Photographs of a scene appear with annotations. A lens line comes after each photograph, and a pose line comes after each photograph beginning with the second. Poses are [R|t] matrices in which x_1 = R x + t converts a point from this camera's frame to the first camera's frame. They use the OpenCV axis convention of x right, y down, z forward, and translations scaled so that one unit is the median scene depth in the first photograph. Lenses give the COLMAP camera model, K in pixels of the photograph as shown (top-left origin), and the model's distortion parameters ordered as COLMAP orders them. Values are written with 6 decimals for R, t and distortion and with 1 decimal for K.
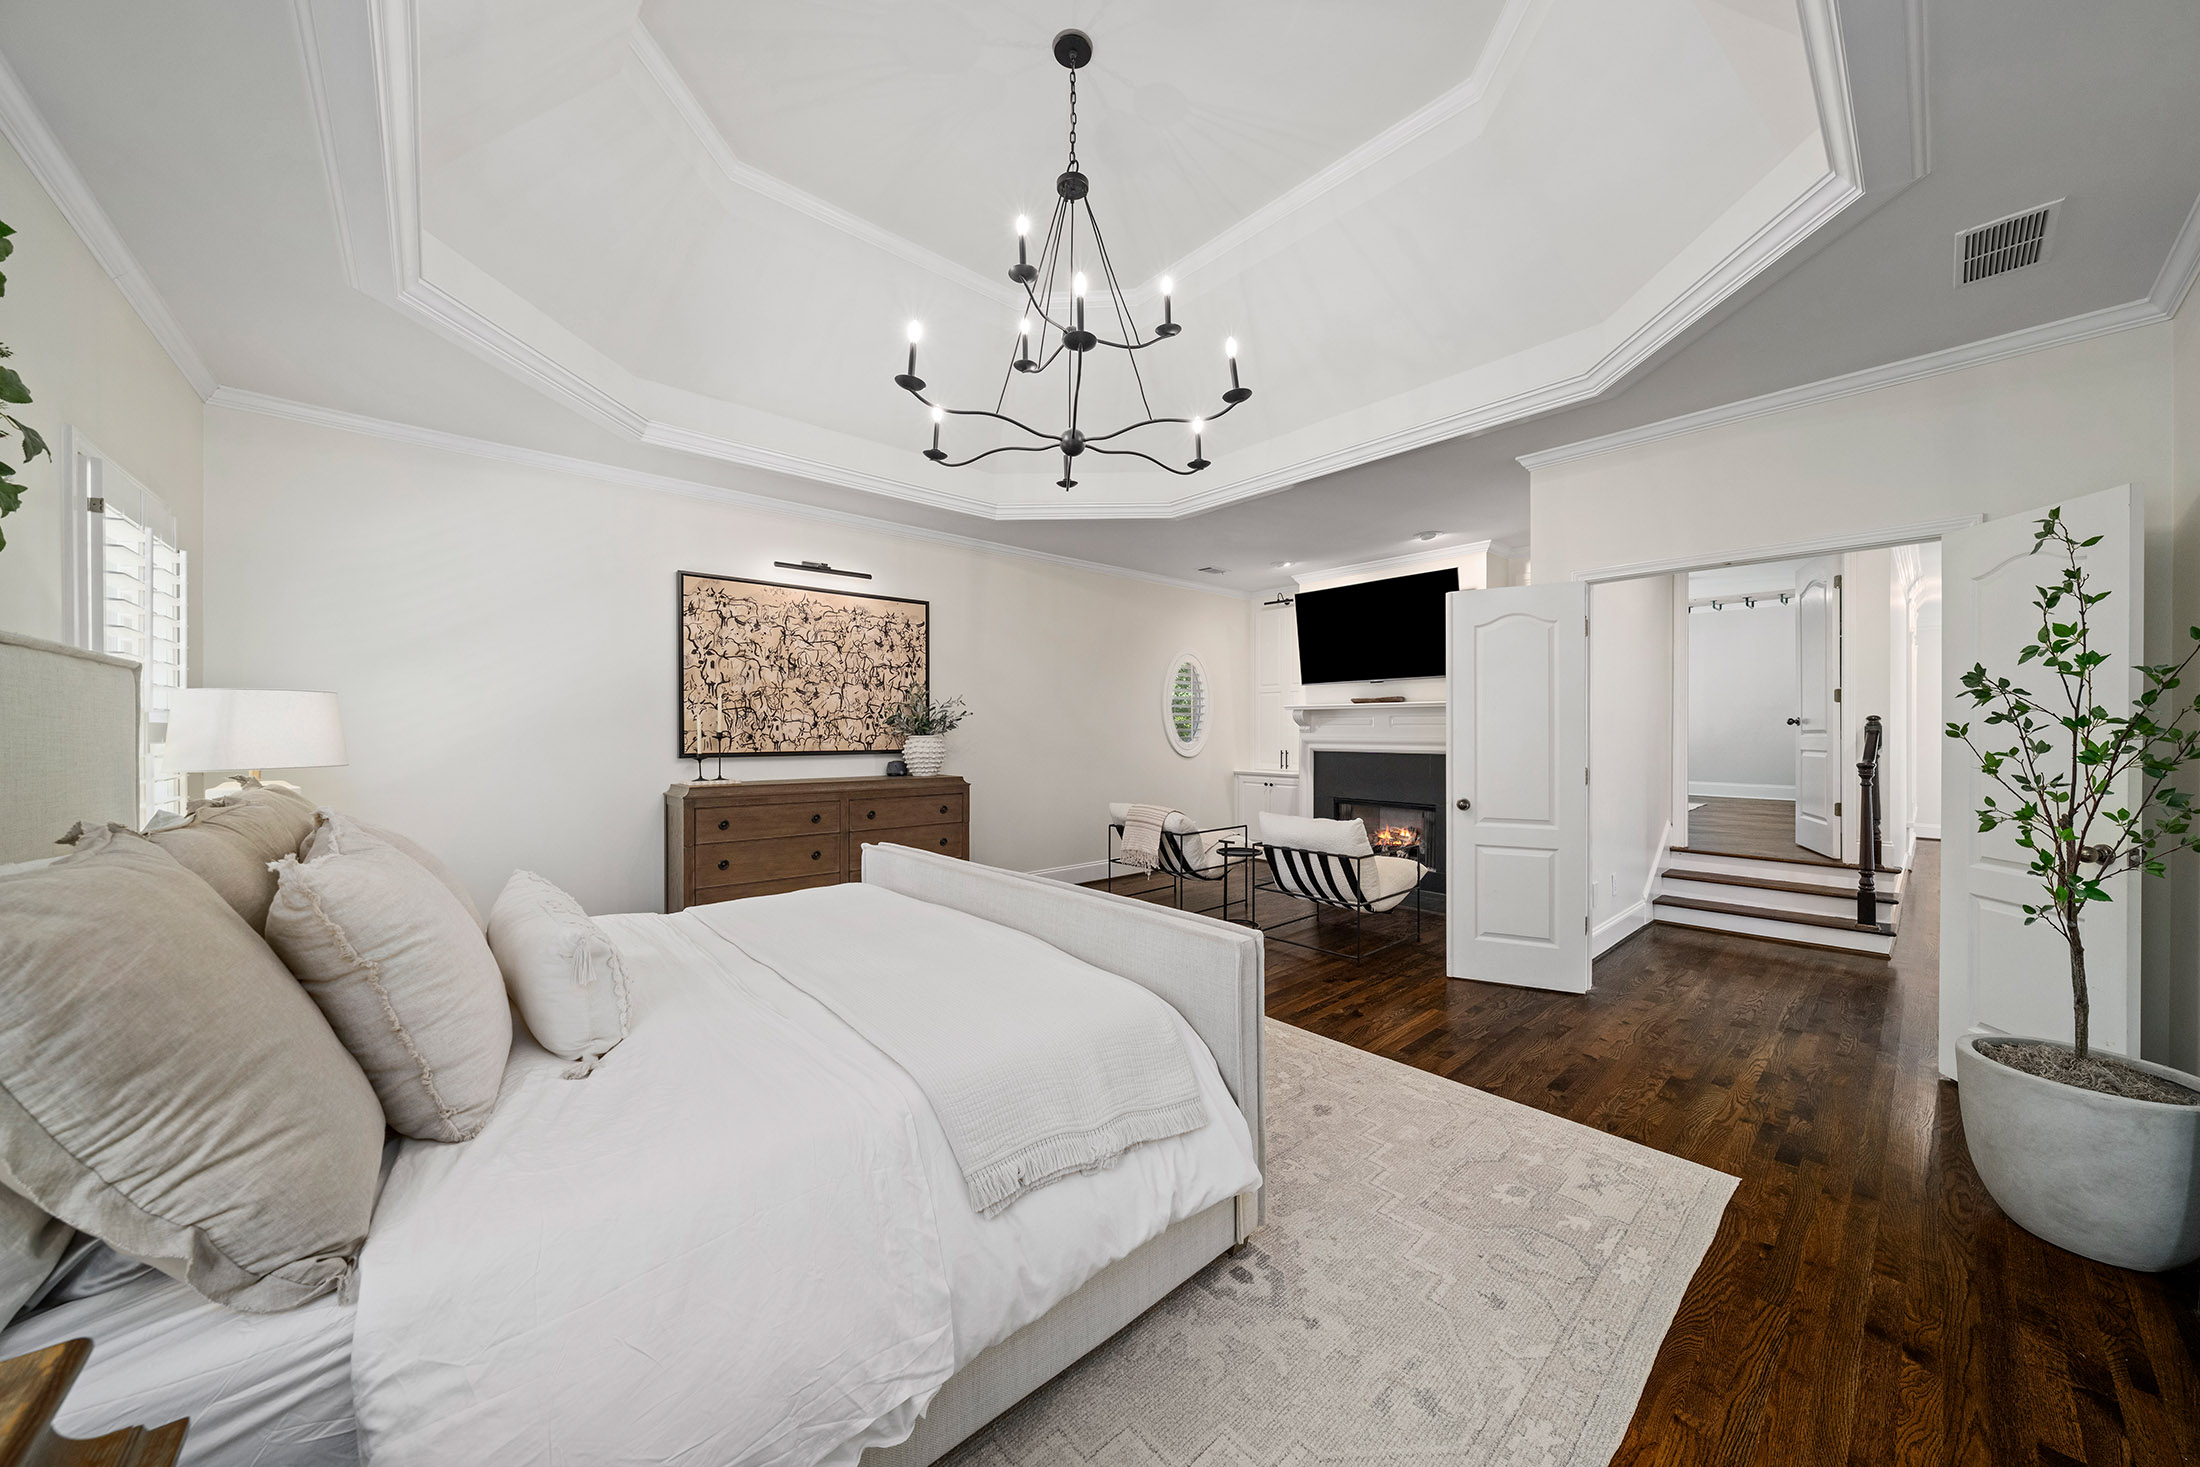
lens RADIAL K [[746.7, 0, 1115.3], [0, 746.7, 735.7], [0, 0, 1]] dist [-0.002225, -0.000103]
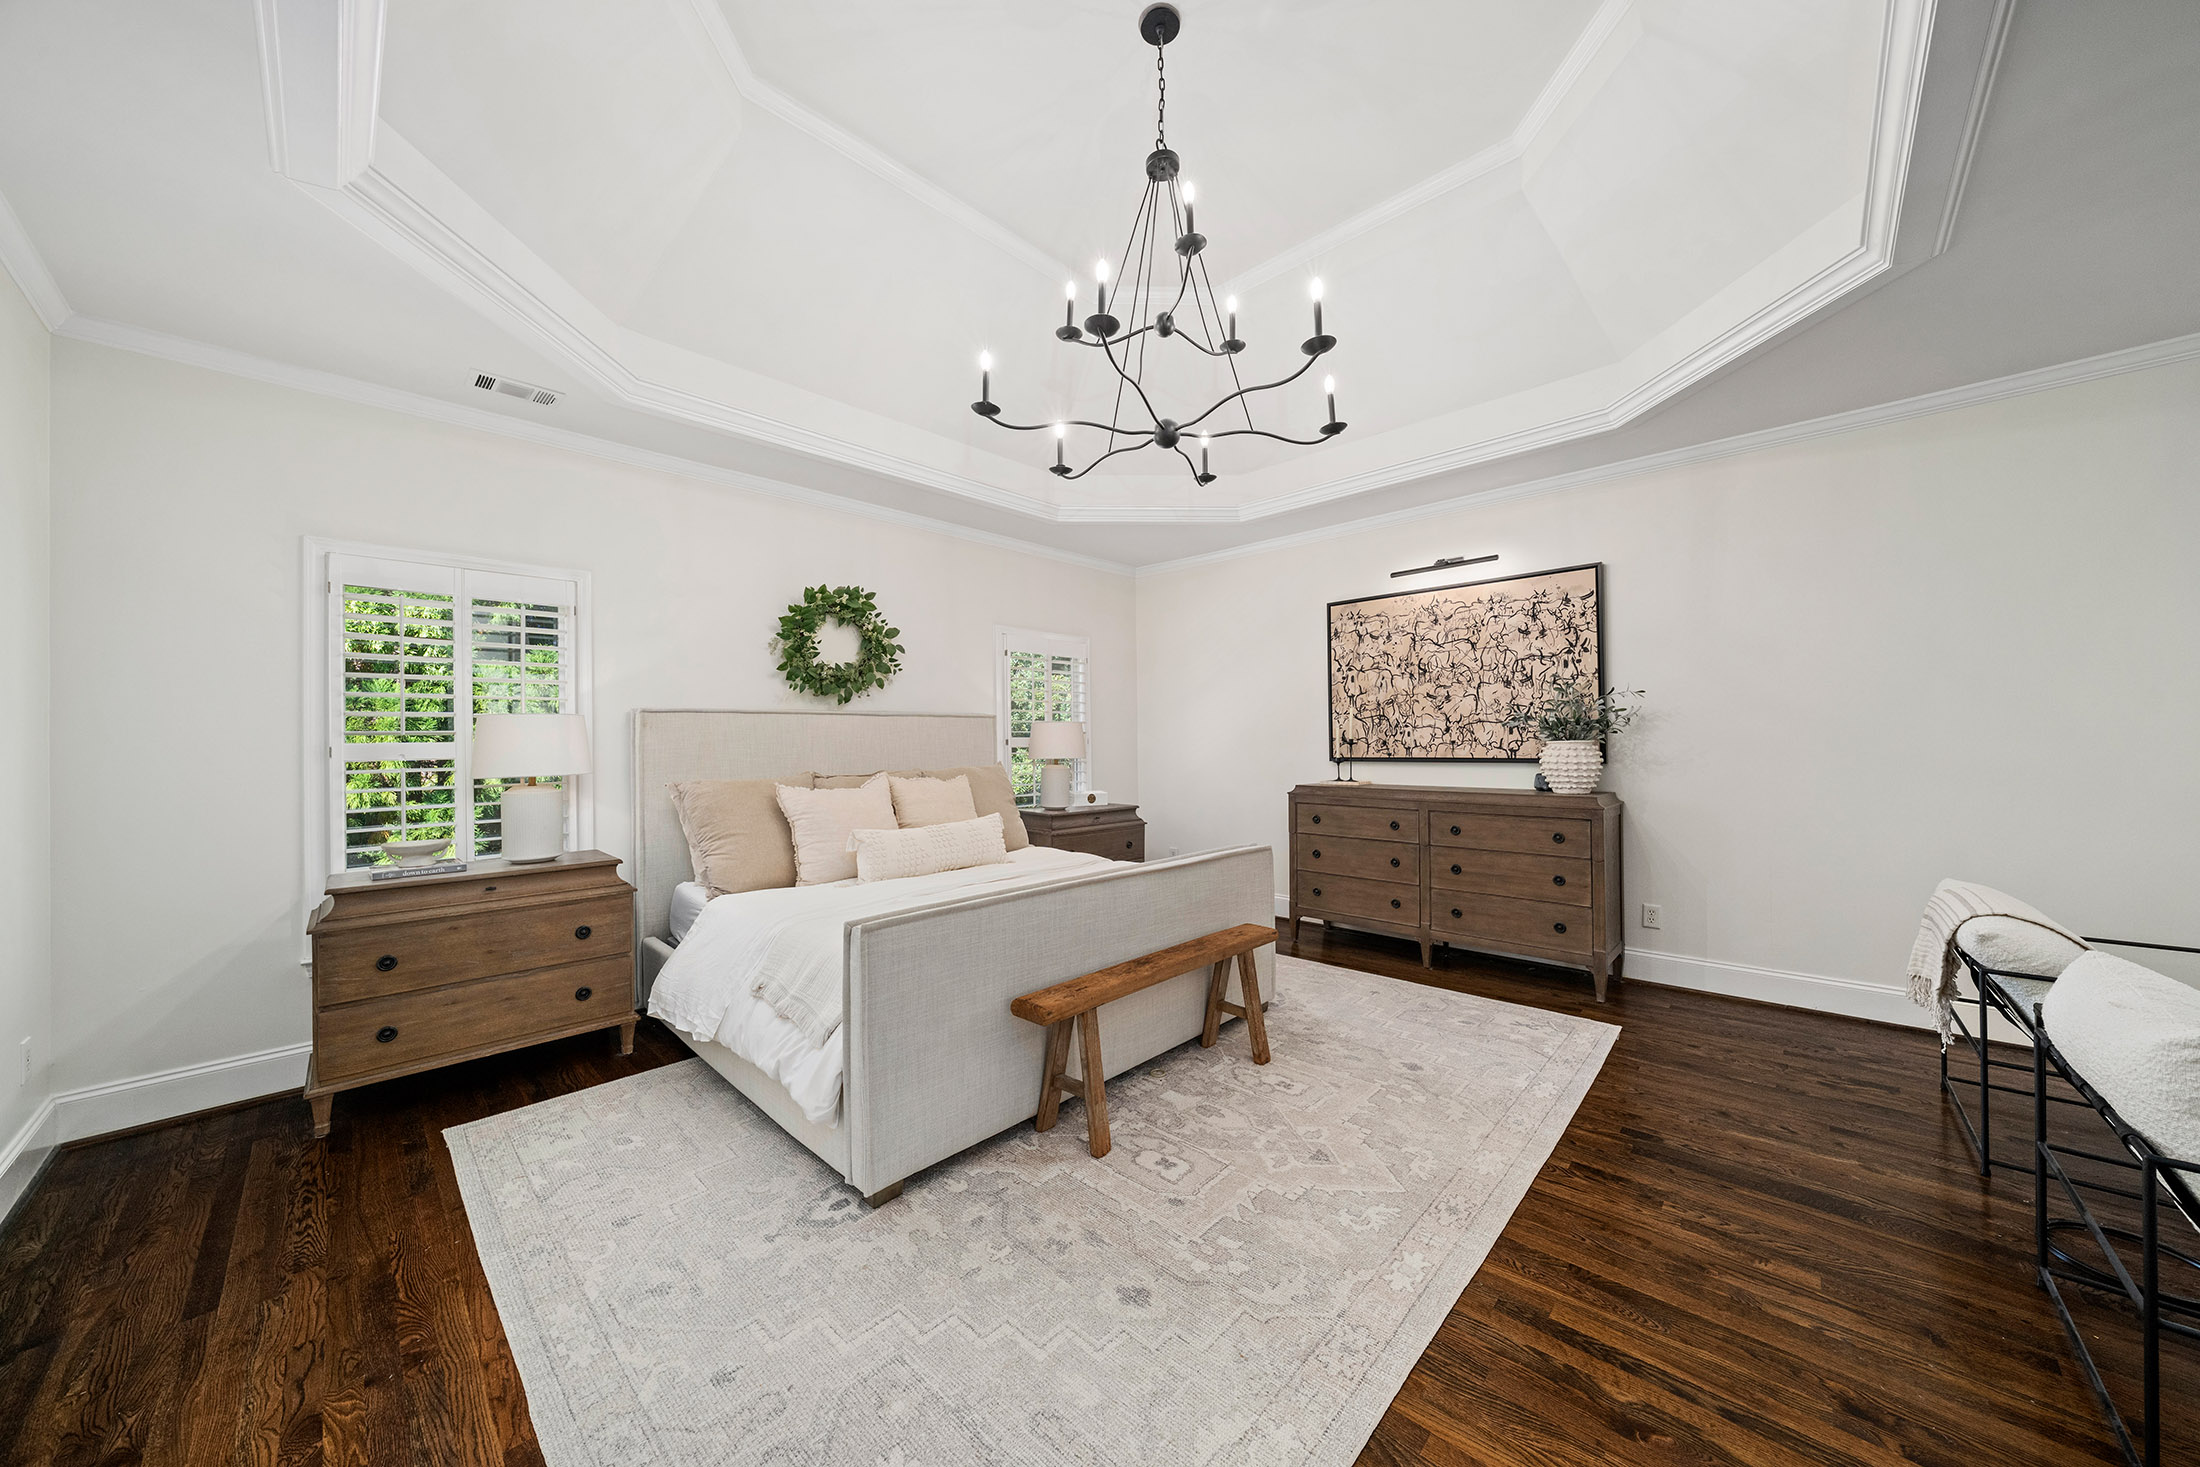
lens RADIAL K [[746.7, 0, 1103.7], [0, 746.7, 738.4], [0, 0, 1]] dist [-0.002225, -0.000103]
pose [[0.072444, -0.005463, -0.997358, 0.520266], [0.005820, 0.999970, -0.005054, -0.001730], [0.997356, -0.005438, 0.072474, 0.503433]]
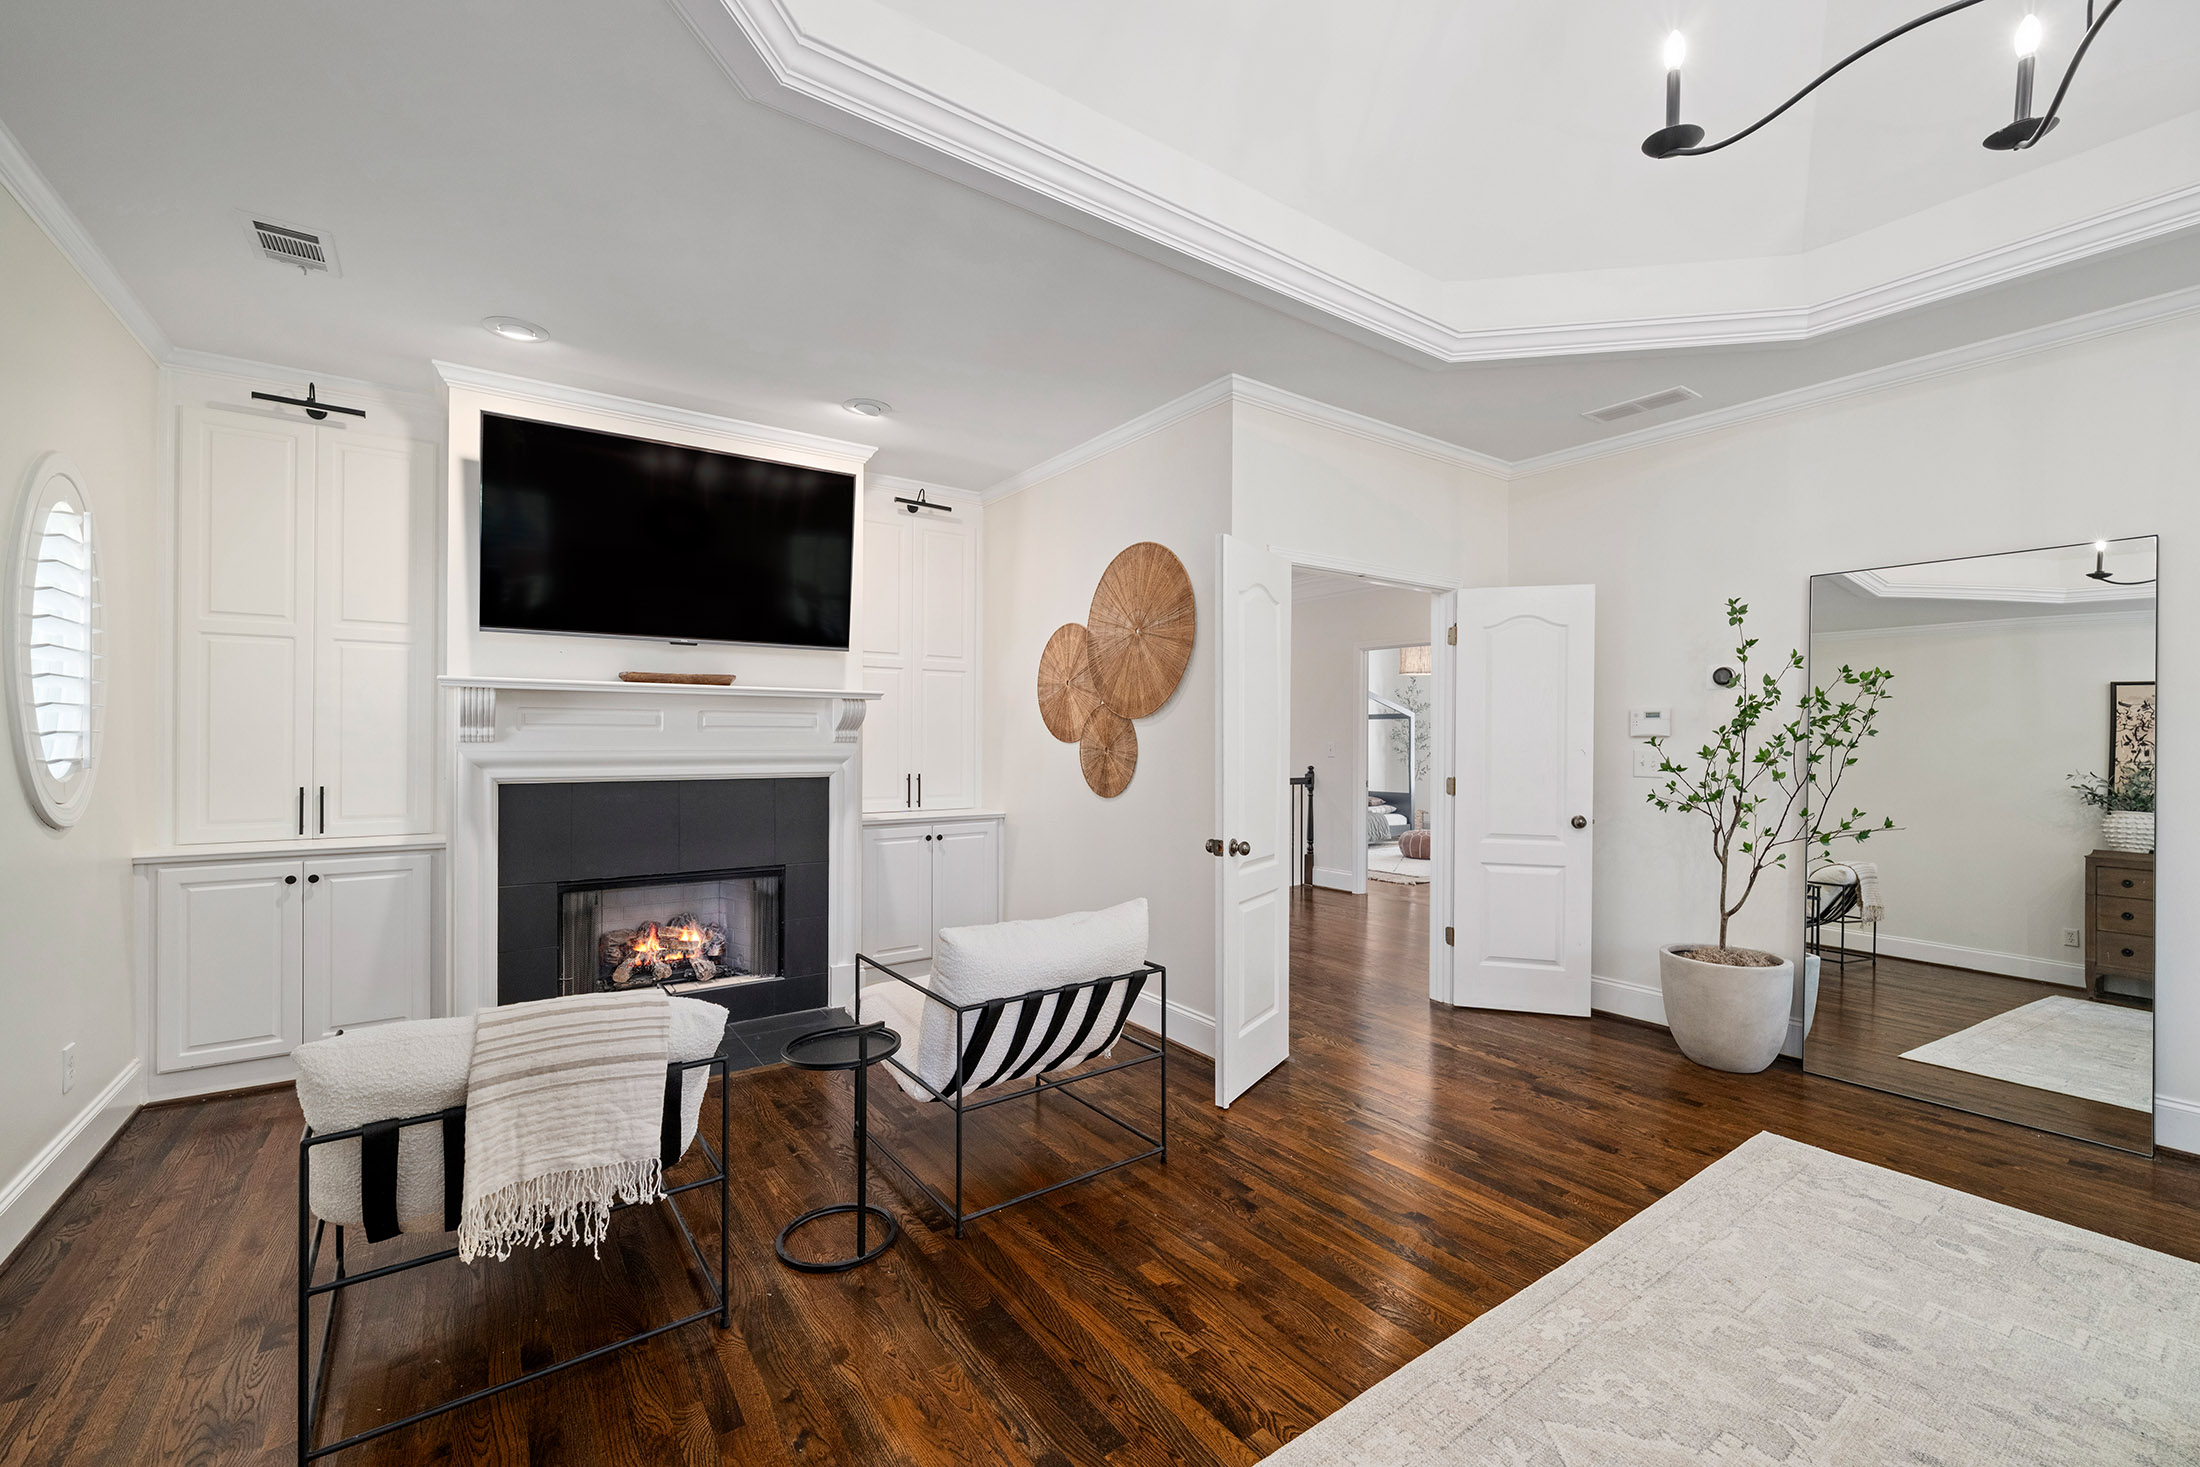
lens RADIAL K [[893.8, 0, 1102.3], [0, 893.8, 740.0], [0, 0, 1]] dist [-0.000863, -0.000038]
pose [[0.120765, -0.002651, 0.992678, -0.305779], [0.001688, 0.999996, 0.002465, -0.009020], [-0.992680, 0.001378, 0.120769, 0.853583]]
